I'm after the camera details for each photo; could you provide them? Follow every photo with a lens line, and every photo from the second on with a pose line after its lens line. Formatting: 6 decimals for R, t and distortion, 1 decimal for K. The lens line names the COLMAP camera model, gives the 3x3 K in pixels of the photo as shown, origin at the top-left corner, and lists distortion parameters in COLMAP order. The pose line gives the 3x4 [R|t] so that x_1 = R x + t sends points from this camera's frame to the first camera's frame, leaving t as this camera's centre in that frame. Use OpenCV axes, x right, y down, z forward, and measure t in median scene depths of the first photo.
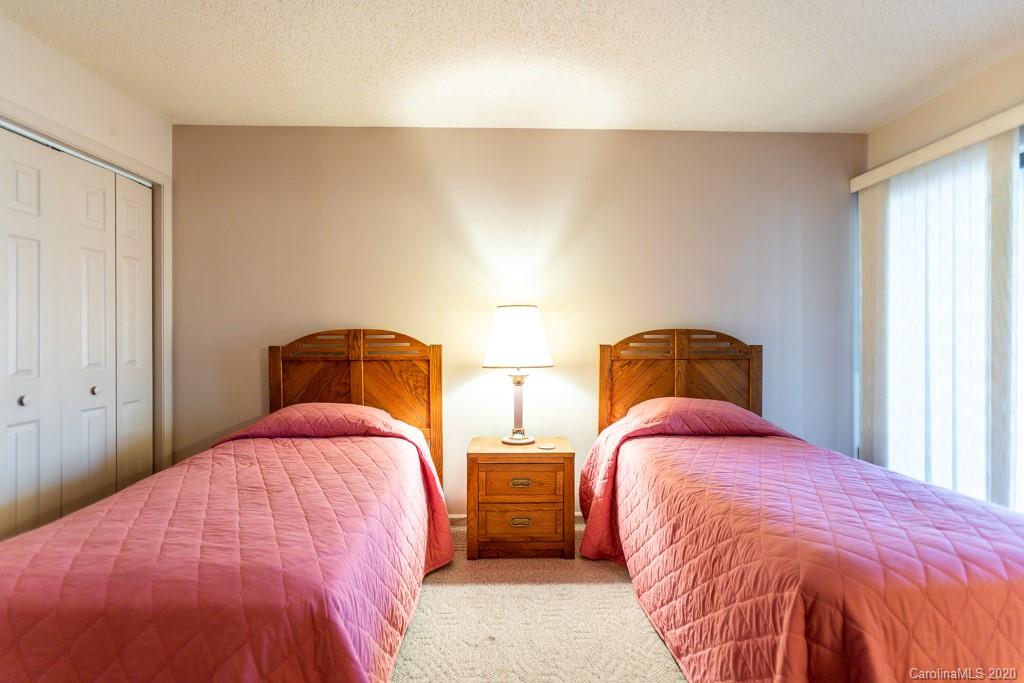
lens RADIAL K [[494.1, 0, 508.9], [0, 494.1, 336.5], [0, 0, 1]] dist [-0.004132, -0.000179]
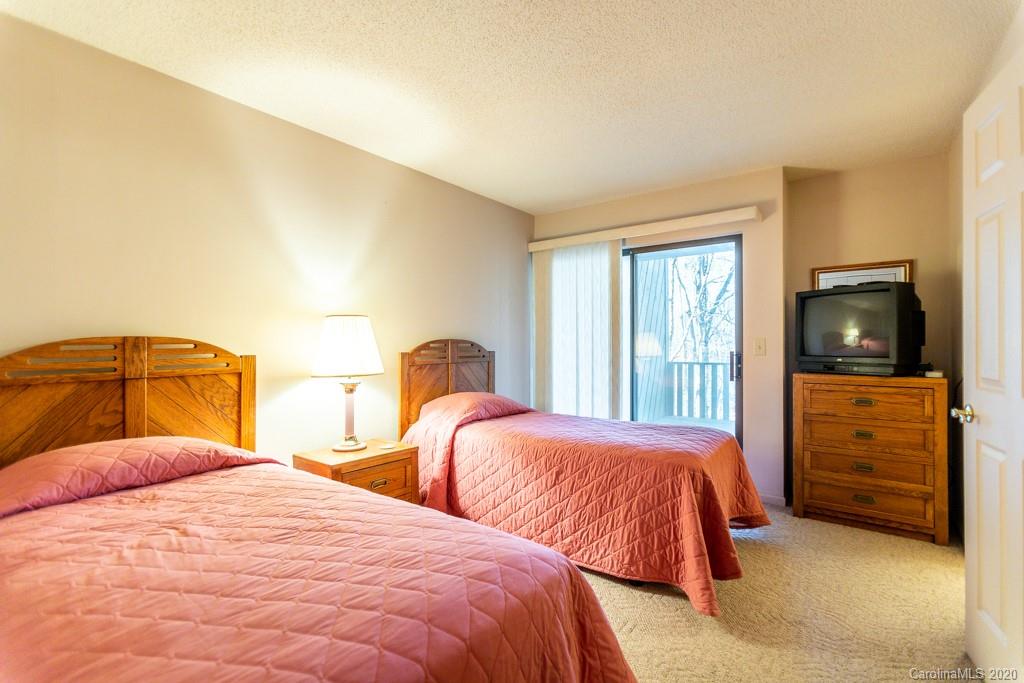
lens RADIAL K [[463.7, 0, 506.7], [0, 463.7, 341.2], [0, 0, 1]] dist [-0.001184, 0.000176]
pose [[0.633506, 0.003677, 0.773729, -0.492990], [0.001962, 0.999978, -0.006359, -0.001943], [-0.773735, 0.005547, 0.633485, 0.134657]]
